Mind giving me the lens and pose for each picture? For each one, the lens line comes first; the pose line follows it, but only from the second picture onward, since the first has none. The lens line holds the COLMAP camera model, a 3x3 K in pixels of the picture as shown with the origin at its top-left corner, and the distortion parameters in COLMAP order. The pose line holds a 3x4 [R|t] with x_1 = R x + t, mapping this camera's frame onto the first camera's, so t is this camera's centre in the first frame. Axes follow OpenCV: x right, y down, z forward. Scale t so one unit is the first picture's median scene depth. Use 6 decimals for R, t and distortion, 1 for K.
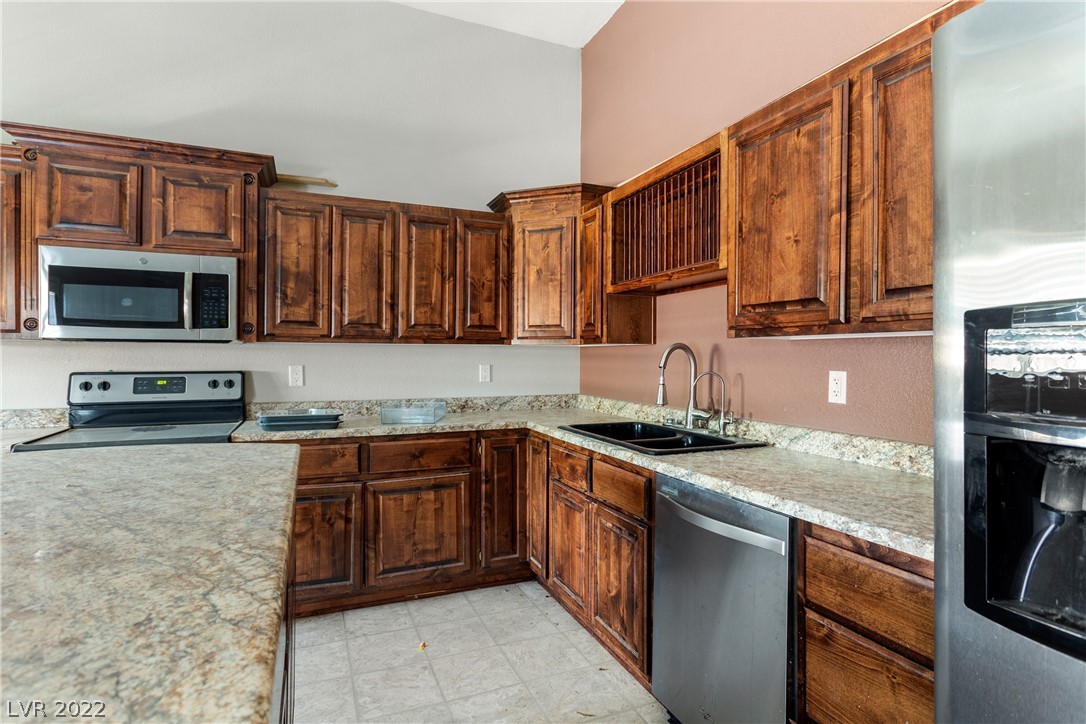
lens RADIAL K [[558.0, 0, 543.0], [0, 558.0, 359.1], [0, 0, 1]] dist [-0.002045, -0.000318]
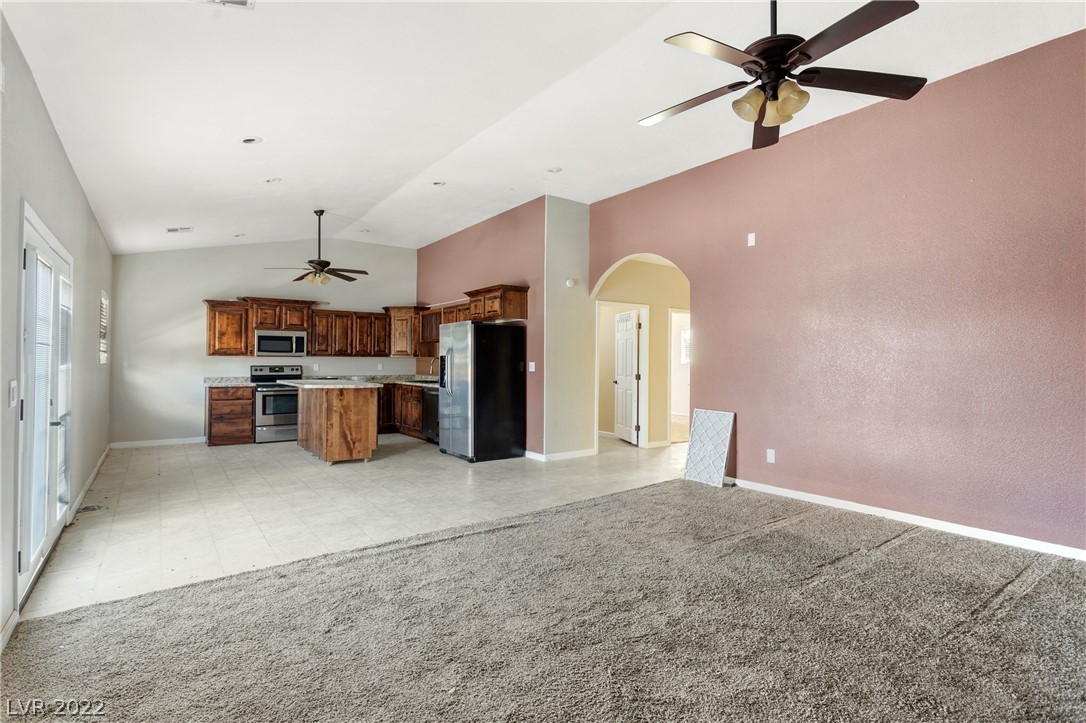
lens RADIAL K [[558.0, 0, 543.0], [0, 558.0, 358.6], [0, 0, 1]] dist [-0.002045, -0.000318]
pose [[0.976514, 0.001773, 0.215449, 0.118899], [0.001031, 0.999916, -0.012903, 0.026052], [-0.215453, 0.012822, 0.976430, -2.541793]]
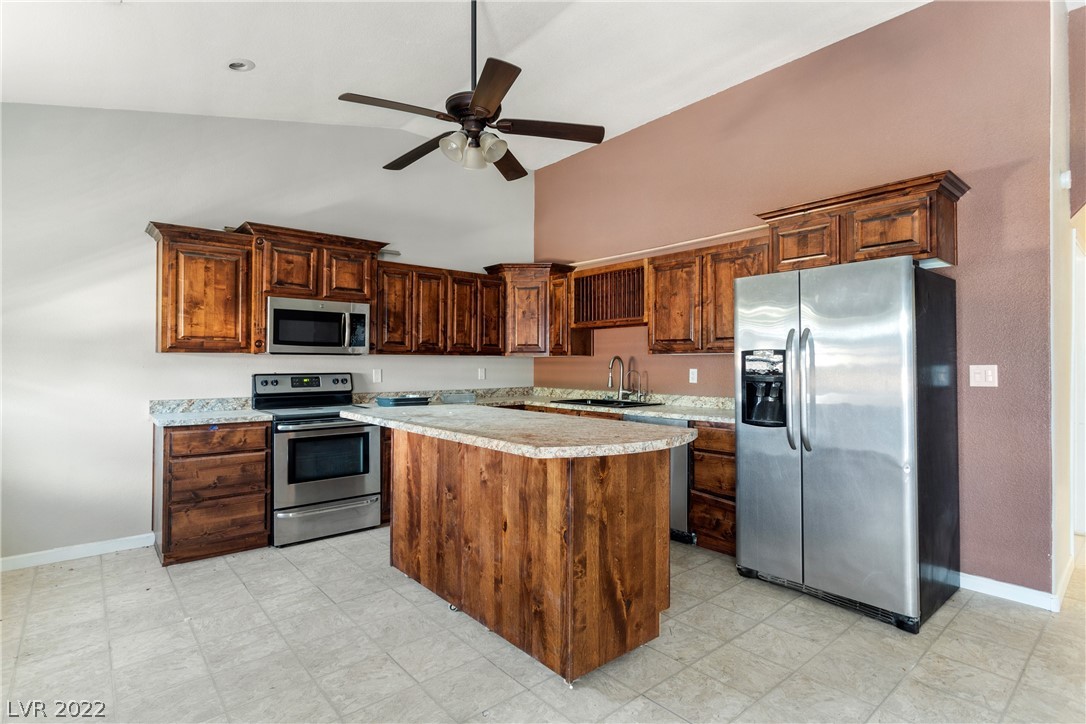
lens RADIAL K [[550.5, 0, 543.0], [0, 550.5, 362.0], [0, 0, 1]] dist [-0.004157, -0.000310]
pose [[0.952078, -0.001878, 0.305850, -0.544454], [0.004426, 0.999961, -0.007636, 0.005725], [-0.305824, 0.008624, 0.952049, -0.699856]]
